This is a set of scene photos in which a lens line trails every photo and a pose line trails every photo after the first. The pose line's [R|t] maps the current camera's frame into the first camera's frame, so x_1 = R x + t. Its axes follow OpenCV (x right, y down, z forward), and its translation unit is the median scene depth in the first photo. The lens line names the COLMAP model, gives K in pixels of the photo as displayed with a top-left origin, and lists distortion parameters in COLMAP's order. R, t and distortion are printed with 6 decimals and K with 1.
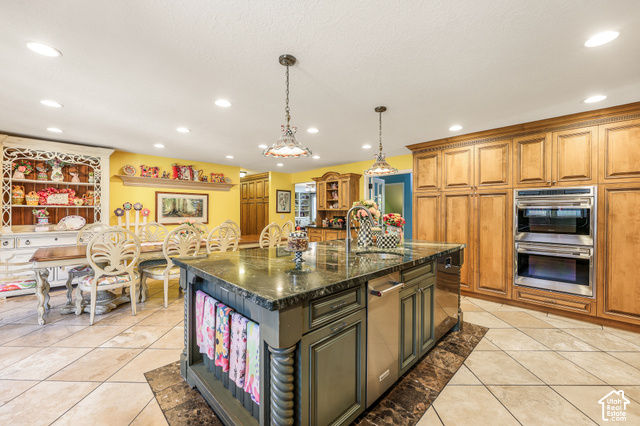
lens RADIAL K [[261.3, 0, 323.9], [0, 261.3, 212.6], [0, 0, 1]] dist [-0.001464, -0.001479]
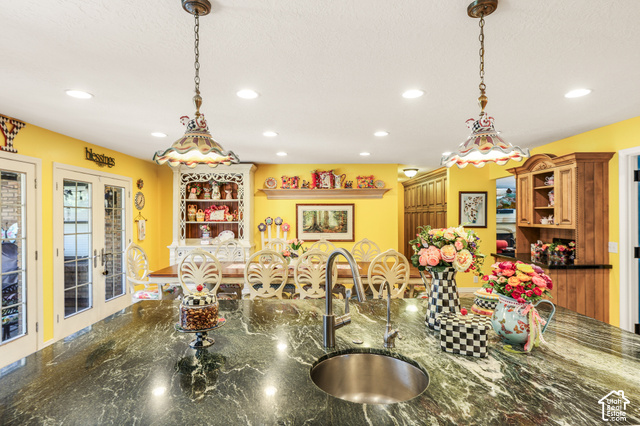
lens RADIAL K [[336.8, 0, 317.2], [0, 336.8, 216.4], [0, 0, 1]] dist [0.004807, -0.000015]
pose [[0.703649, -0.002549, -0.710543, 0.227089], [0.001102, 0.999996, -0.002496, -0.035262], [0.710547, 0.000973, 0.703649, 0.242451]]
